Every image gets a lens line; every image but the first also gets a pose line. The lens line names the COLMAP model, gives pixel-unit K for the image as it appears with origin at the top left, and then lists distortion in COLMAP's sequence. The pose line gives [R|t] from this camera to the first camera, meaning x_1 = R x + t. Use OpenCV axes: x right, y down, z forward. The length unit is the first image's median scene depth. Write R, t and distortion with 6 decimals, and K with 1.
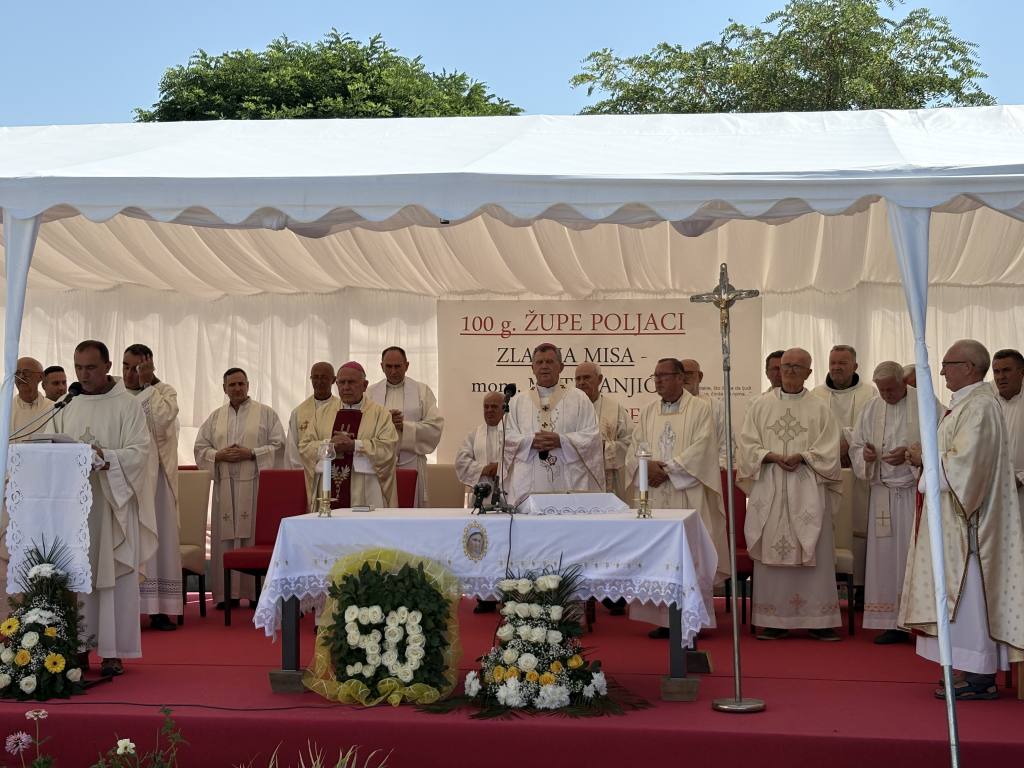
lens RADIAL K [[1560.3, 0, 522.2], [0, 1560.3, 375.3], [0, 0, 1]] dist [0.073230, 0.000000]
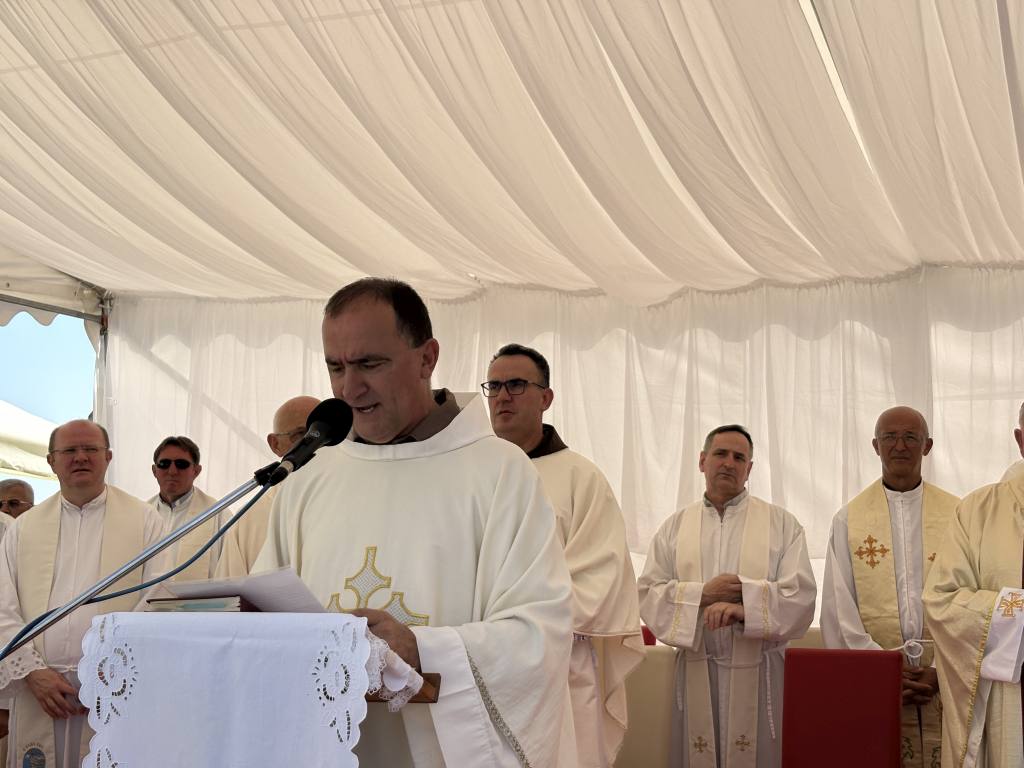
lens RADIAL K [[1560.3, 0, 502.4], [0, 1560.3, 392.4], [0, 0, 1]] dist [0.073230, 0.000000]
pose [[0.970389, -0.026498, -0.240089, -0.193360], [0.010263, 0.997590, -0.068620, 0.025170], [0.241329, 0.064124, 0.968322, 0.769300]]
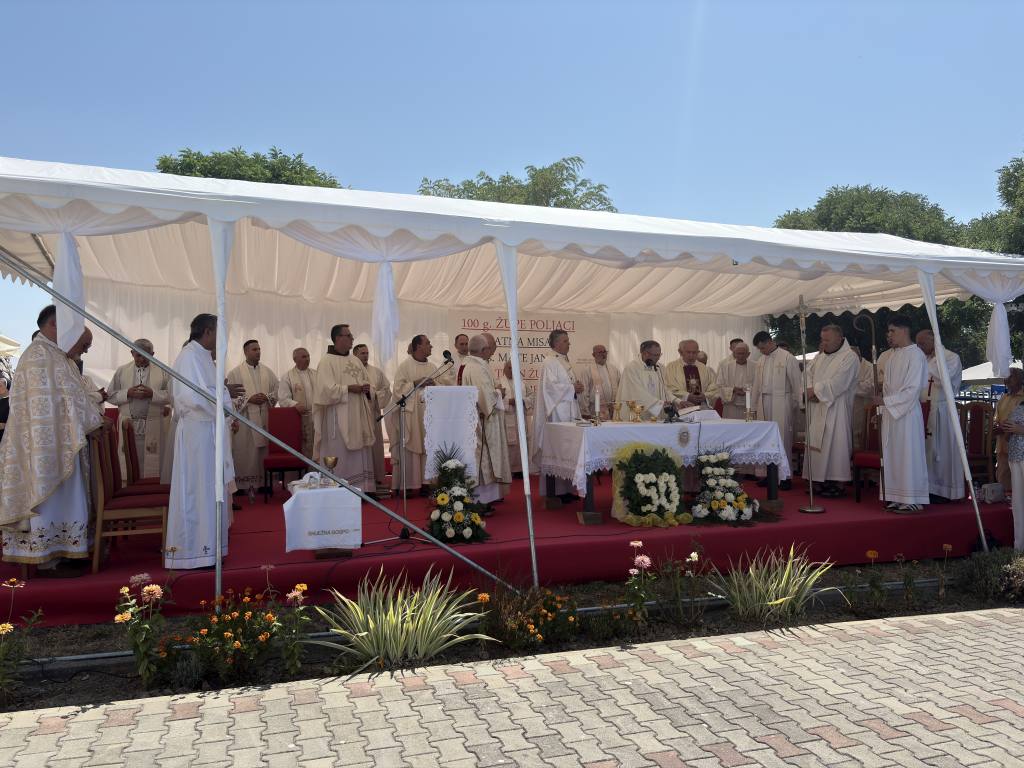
lens RADIAL K [[783.4, 0, 518.3], [0, 783.4, 380.7], [0, 0, 1]] dist [0.037250, -0.042712]
pose [[0.875597, -0.001422, 0.483041, -0.649184], [-0.010332, 0.999712, 0.021673, 0.020478], [-0.482932, -0.023967, 0.875330, 0.265406]]
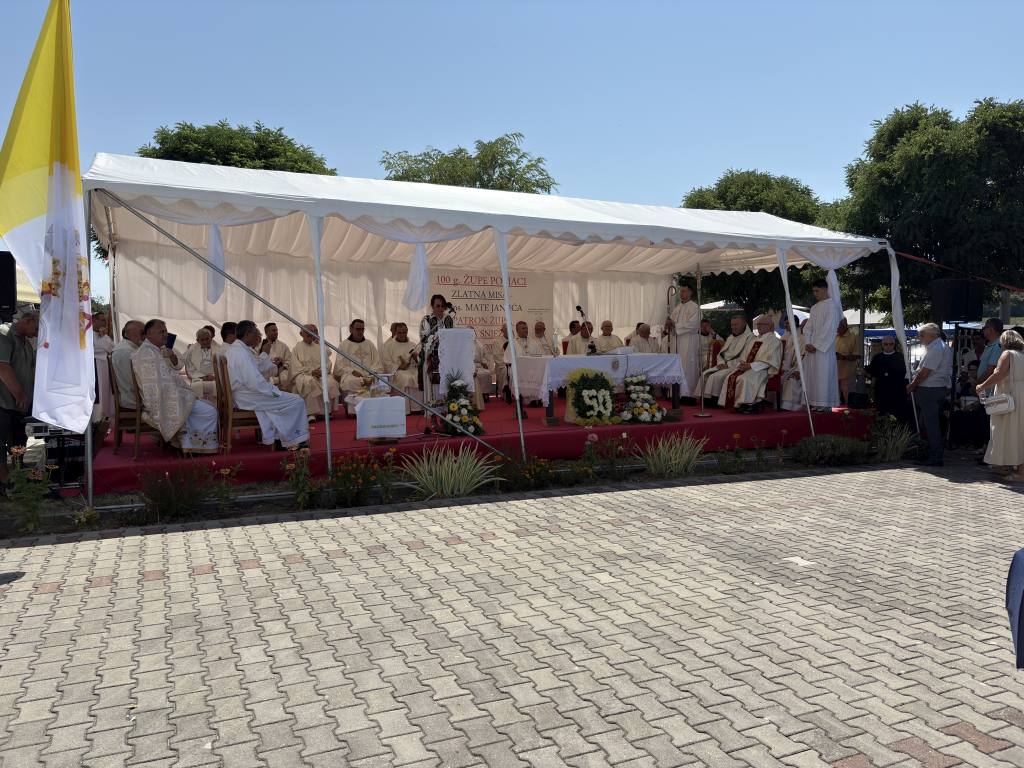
lens RADIAL K [[783.4, 0, 513.8], [0, 783.4, 387.5], [0, 0, 1]] dist [0.037250, -0.042712]
pose [[0.823776, -0.045605, 0.565078, -0.913276], [-0.010664, 0.995336, 0.095875, 0.019156], [-0.566815, -0.085006, 0.819448, -0.001061]]
